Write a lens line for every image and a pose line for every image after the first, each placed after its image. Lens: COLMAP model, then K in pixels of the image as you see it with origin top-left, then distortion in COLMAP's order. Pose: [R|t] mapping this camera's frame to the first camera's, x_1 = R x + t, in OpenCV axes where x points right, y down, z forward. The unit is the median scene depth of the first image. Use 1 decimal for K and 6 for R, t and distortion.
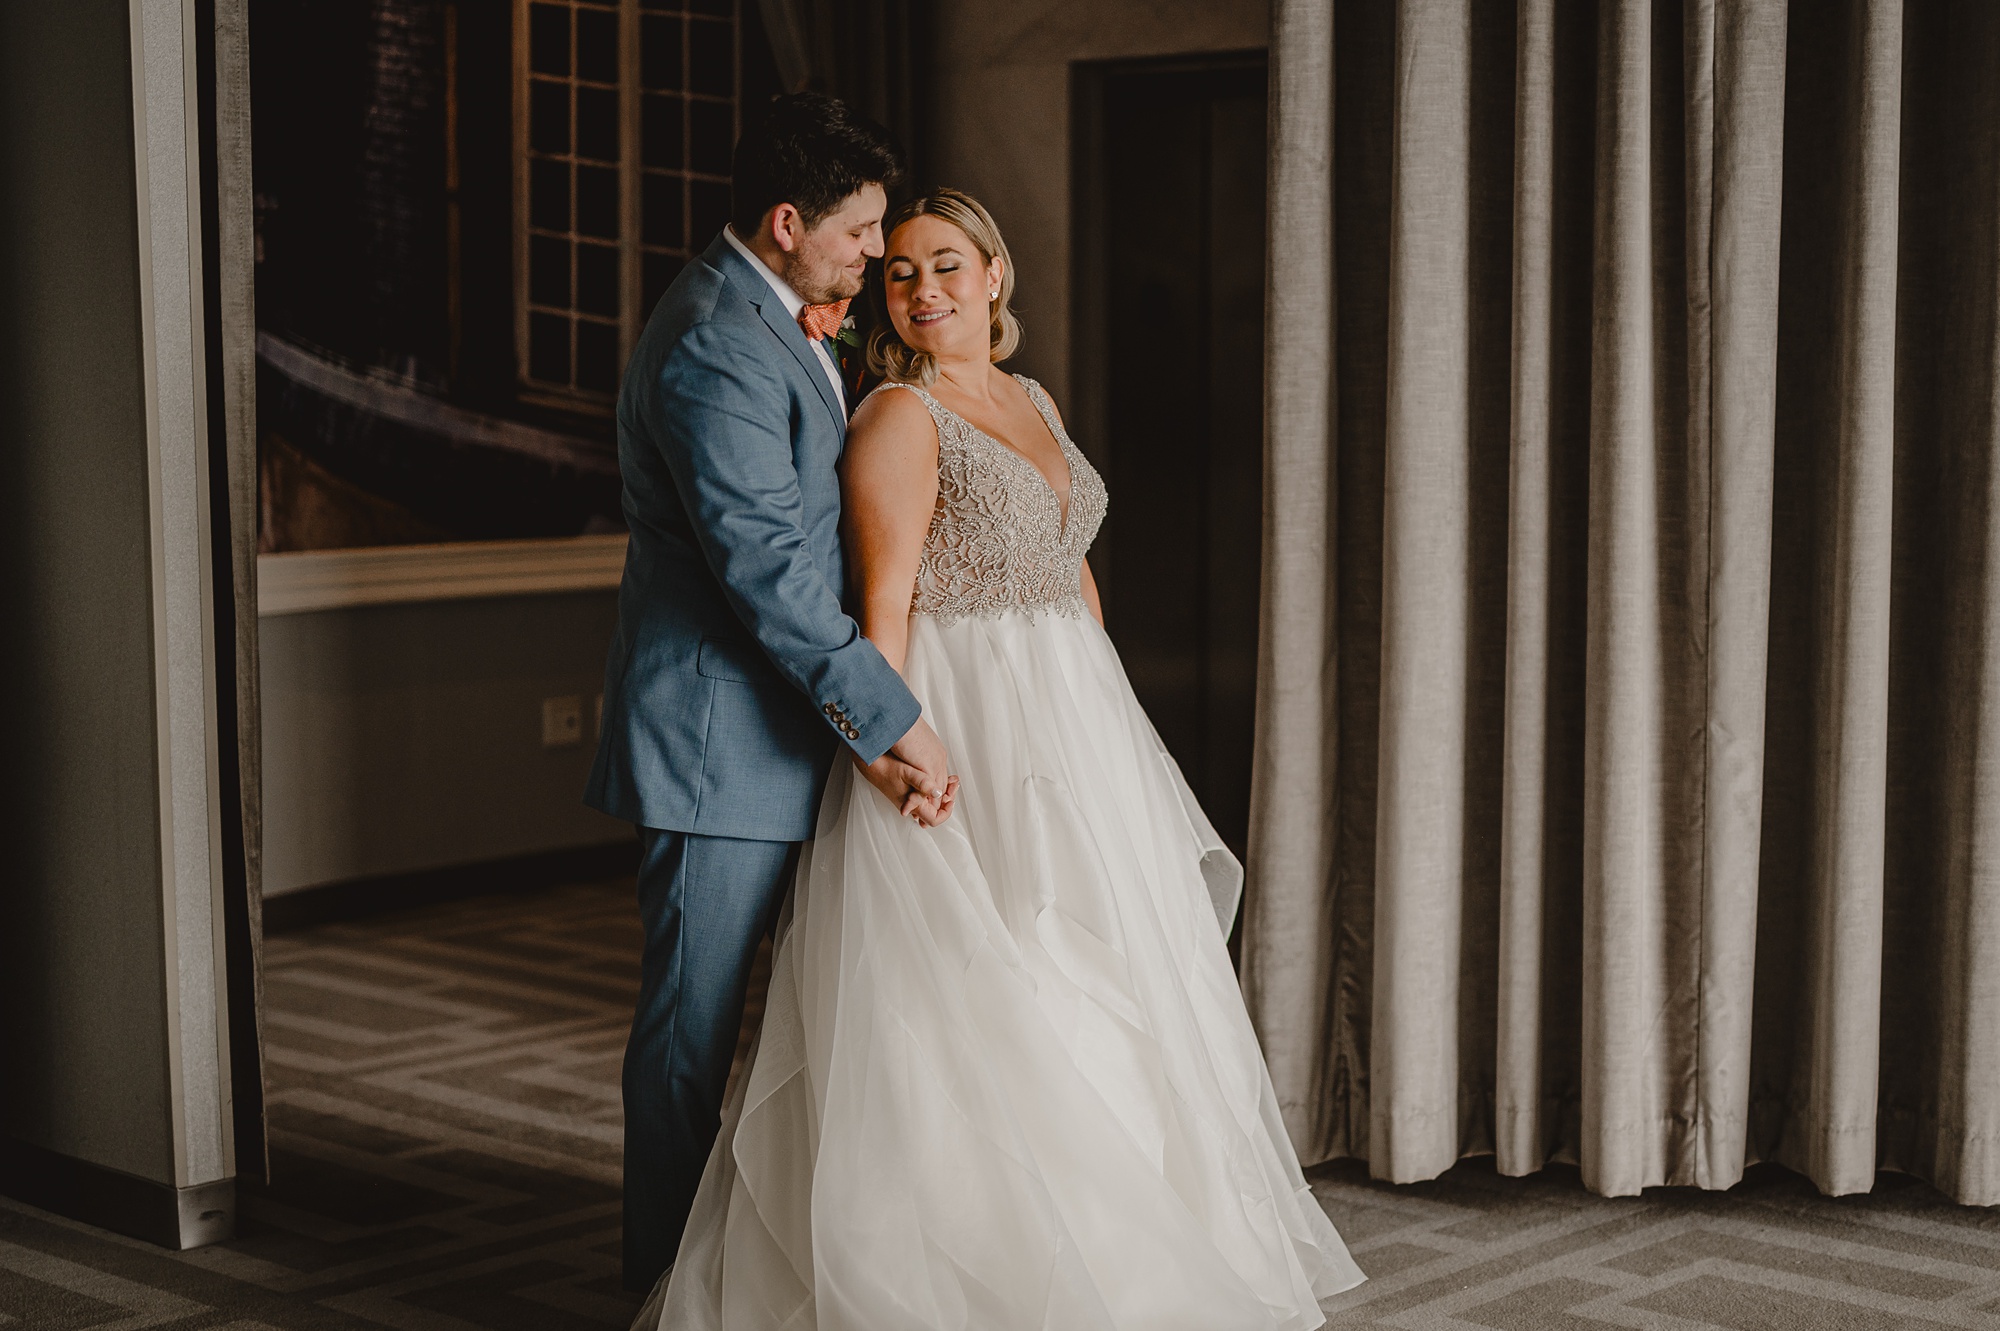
lens RADIAL K [[3160.7, 0, 1003.3], [0, 3160.7, 797.0], [0, 0, 1]] dist [0.027654, -0.034695]
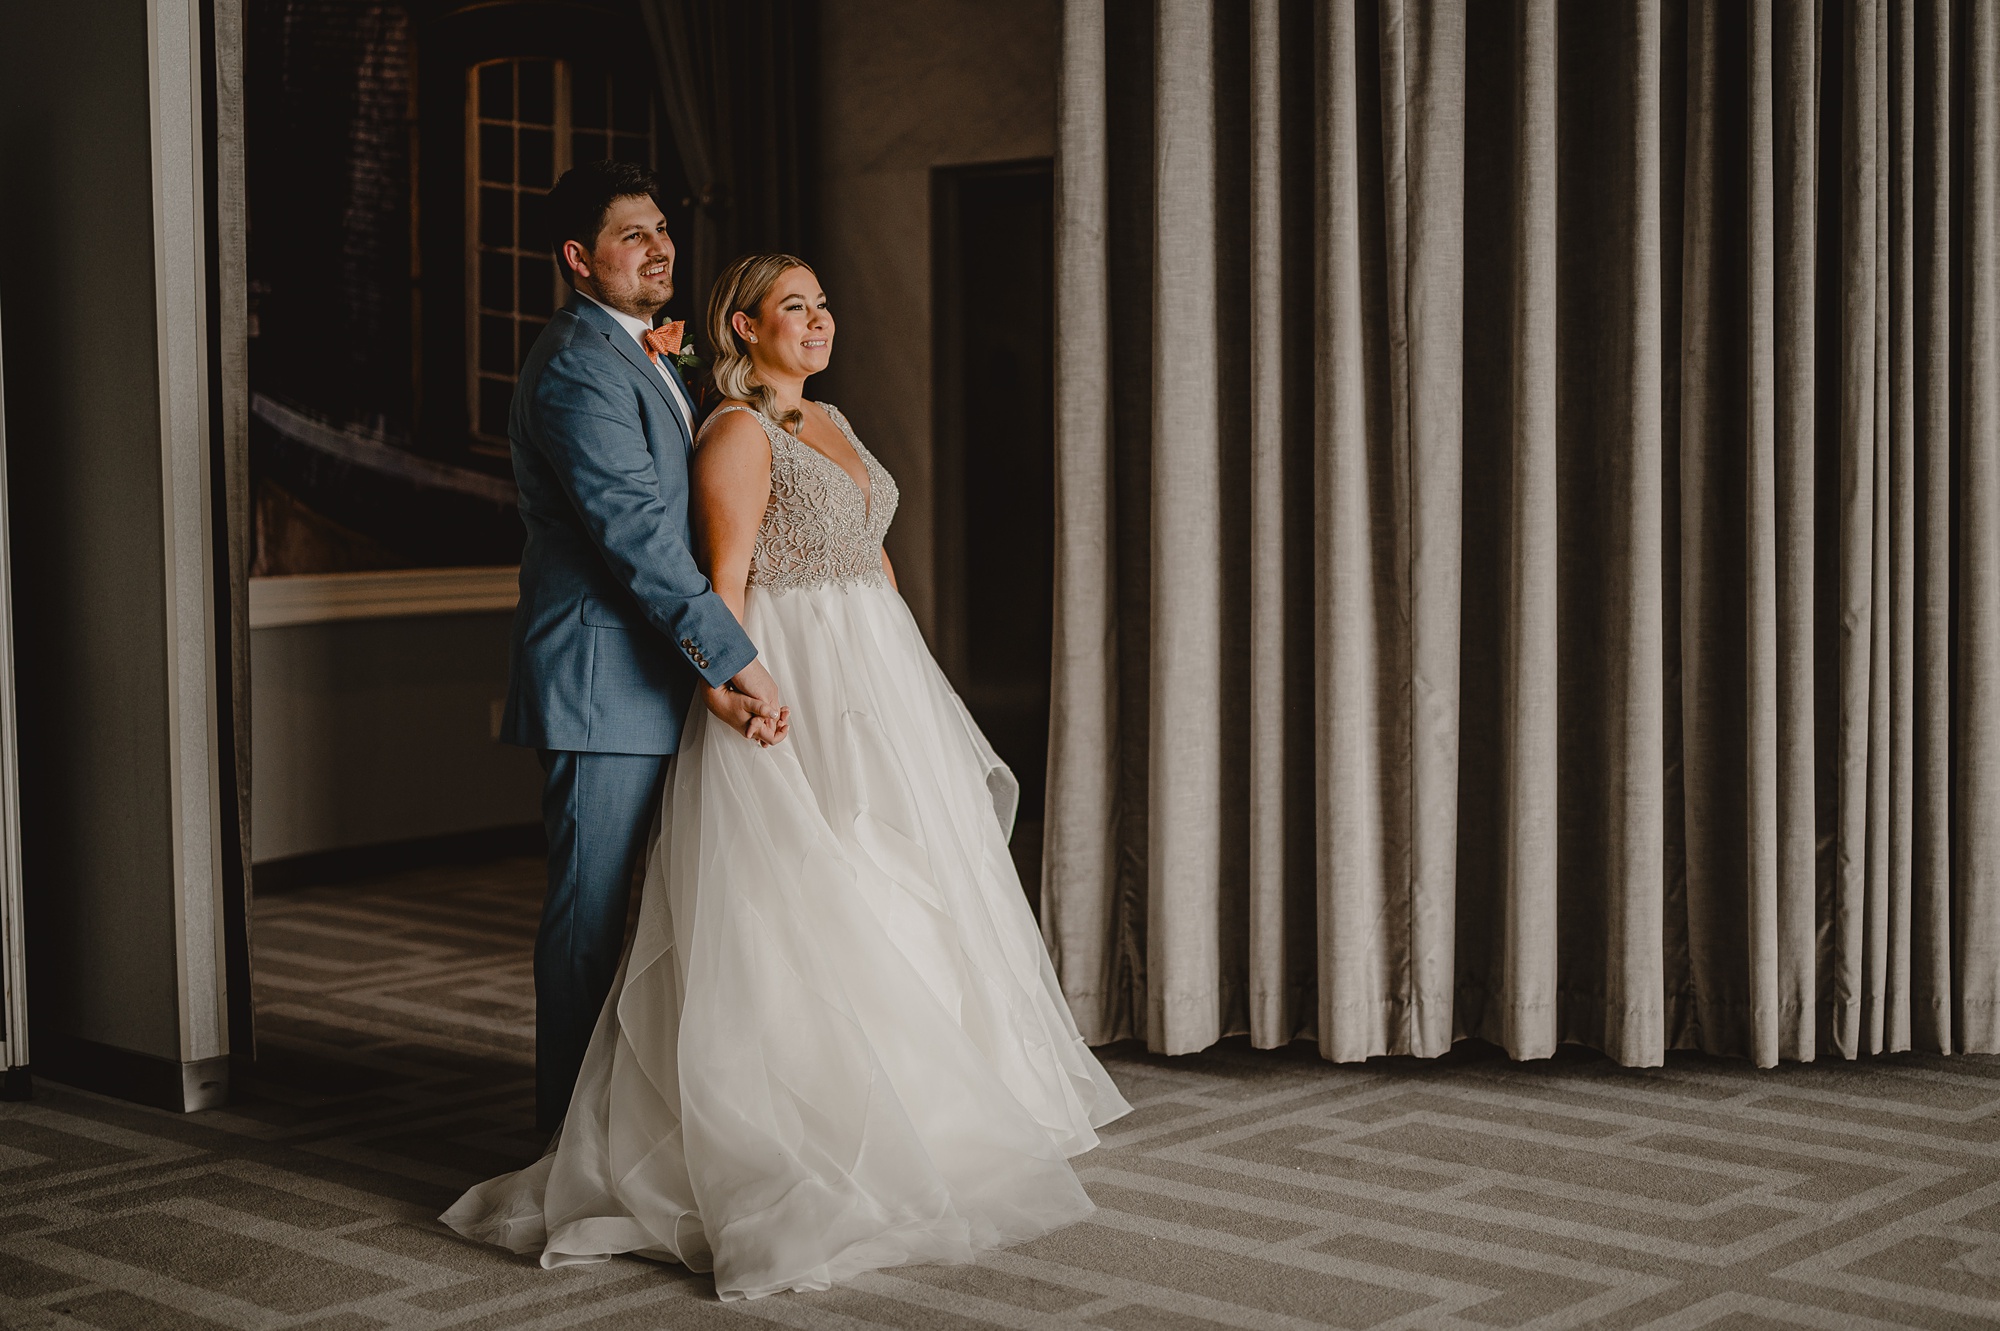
lens RADIAL K [[2987.3, 0, 892.8], [0, 2987.3, 733.6], [0, 0, 1]] dist [-0.011821, 0.133082]
pose [[0.999658, -0.007689, -0.024995, 0.048189], [0.006408, 0.998681, -0.050941, 0.056586], [0.025354, 0.050764, 0.998389, -0.169669]]
